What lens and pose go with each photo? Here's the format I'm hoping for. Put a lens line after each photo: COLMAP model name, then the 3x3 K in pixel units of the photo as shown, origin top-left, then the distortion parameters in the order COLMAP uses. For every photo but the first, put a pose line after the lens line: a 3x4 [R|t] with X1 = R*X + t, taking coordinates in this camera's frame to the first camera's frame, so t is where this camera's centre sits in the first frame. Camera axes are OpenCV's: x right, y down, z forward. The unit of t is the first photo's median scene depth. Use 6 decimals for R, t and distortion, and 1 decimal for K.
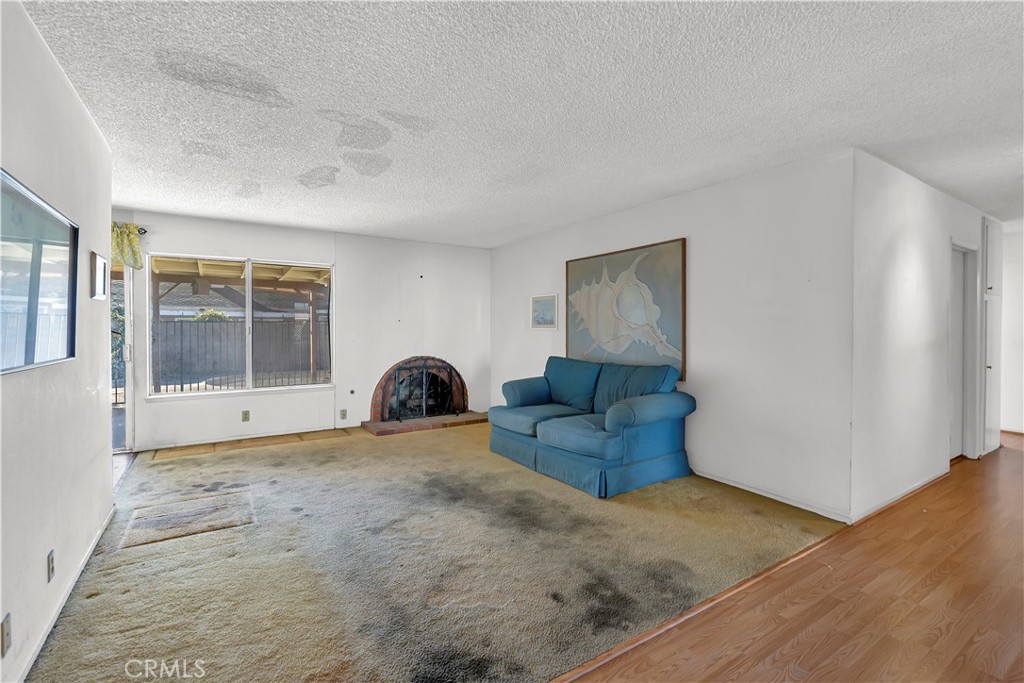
lens RADIAL K [[456.5, 0, 513.2], [0, 456.5, 324.9], [0, 0, 1]] dist [-0.005140, -0.000294]
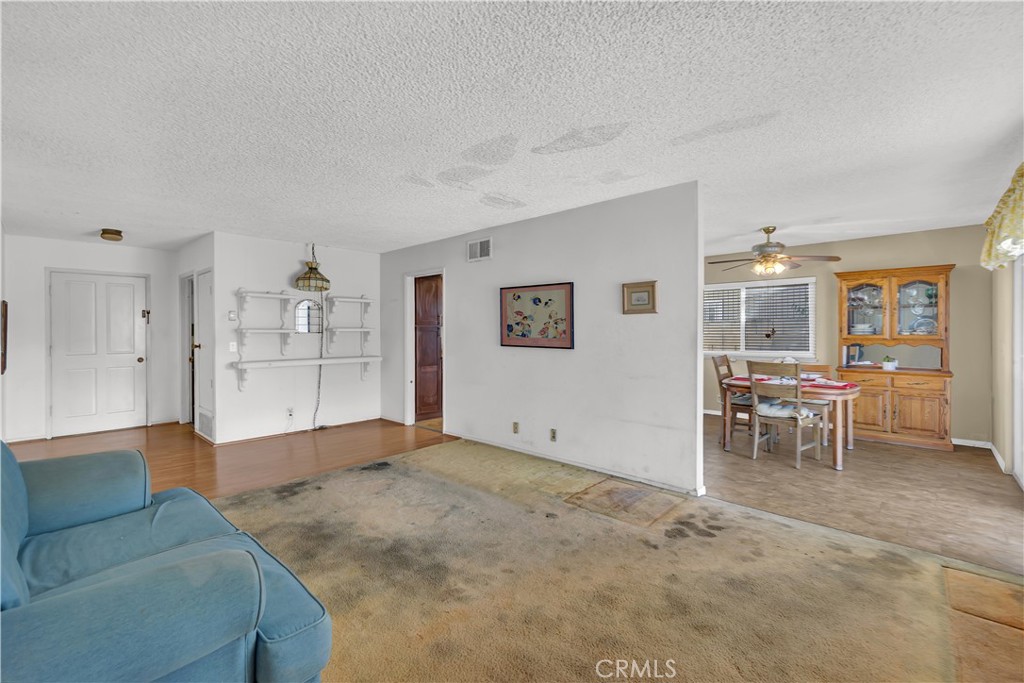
lens RADIAL K [[439.3, 0, 495.6], [0, 439.3, 338.7], [0, 0, 1]] dist [-0.001539, -0.000030]
pose [[-0.977598, 0.004692, -0.210429, -0.135618], [0.001182, 0.999858, 0.016802, -0.005098], [0.210478, 0.016177, -0.977465, 1.742227]]
